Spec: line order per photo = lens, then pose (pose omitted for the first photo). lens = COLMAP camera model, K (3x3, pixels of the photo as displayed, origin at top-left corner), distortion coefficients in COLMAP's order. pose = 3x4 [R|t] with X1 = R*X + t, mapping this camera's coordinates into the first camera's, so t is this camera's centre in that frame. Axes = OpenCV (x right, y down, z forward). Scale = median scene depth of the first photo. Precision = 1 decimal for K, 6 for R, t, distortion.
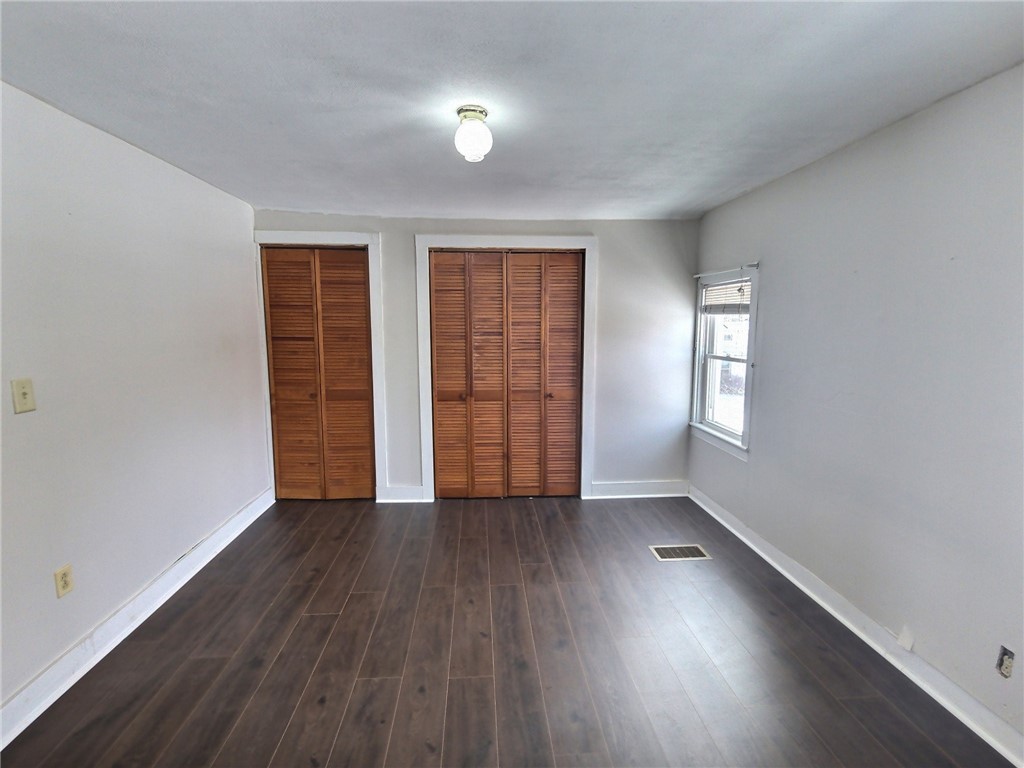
lens RADIAL K [[466.1, 0, 502.9], [0, 466.1, 380.7], [0, 0, 1]] dist [0.000716, -0.000376]
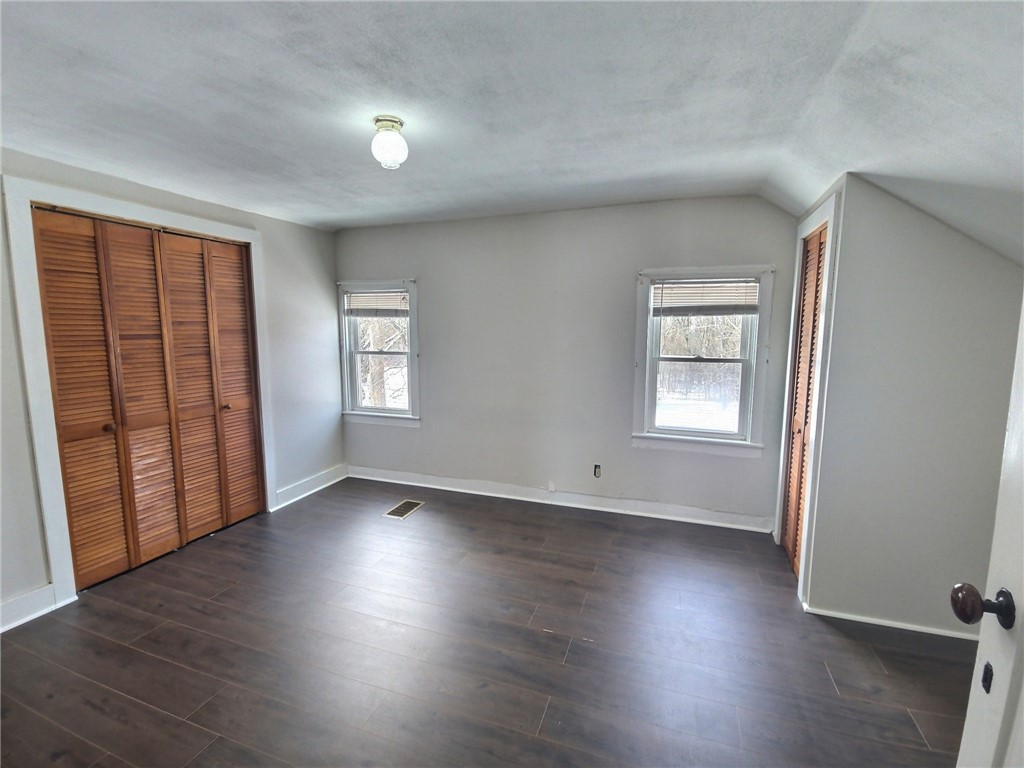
lens RADIAL K [[466.1, 0, 502.9], [0, 466.1, 380.7], [0, 0, 1]] dist [0.000716, -0.000376]
pose [[0.404750, -0.105158, 0.908361, -0.478099], [0.110040, 0.991748, 0.065780, -0.017507], [-0.907783, 0.073331, 0.412981, 0.179793]]
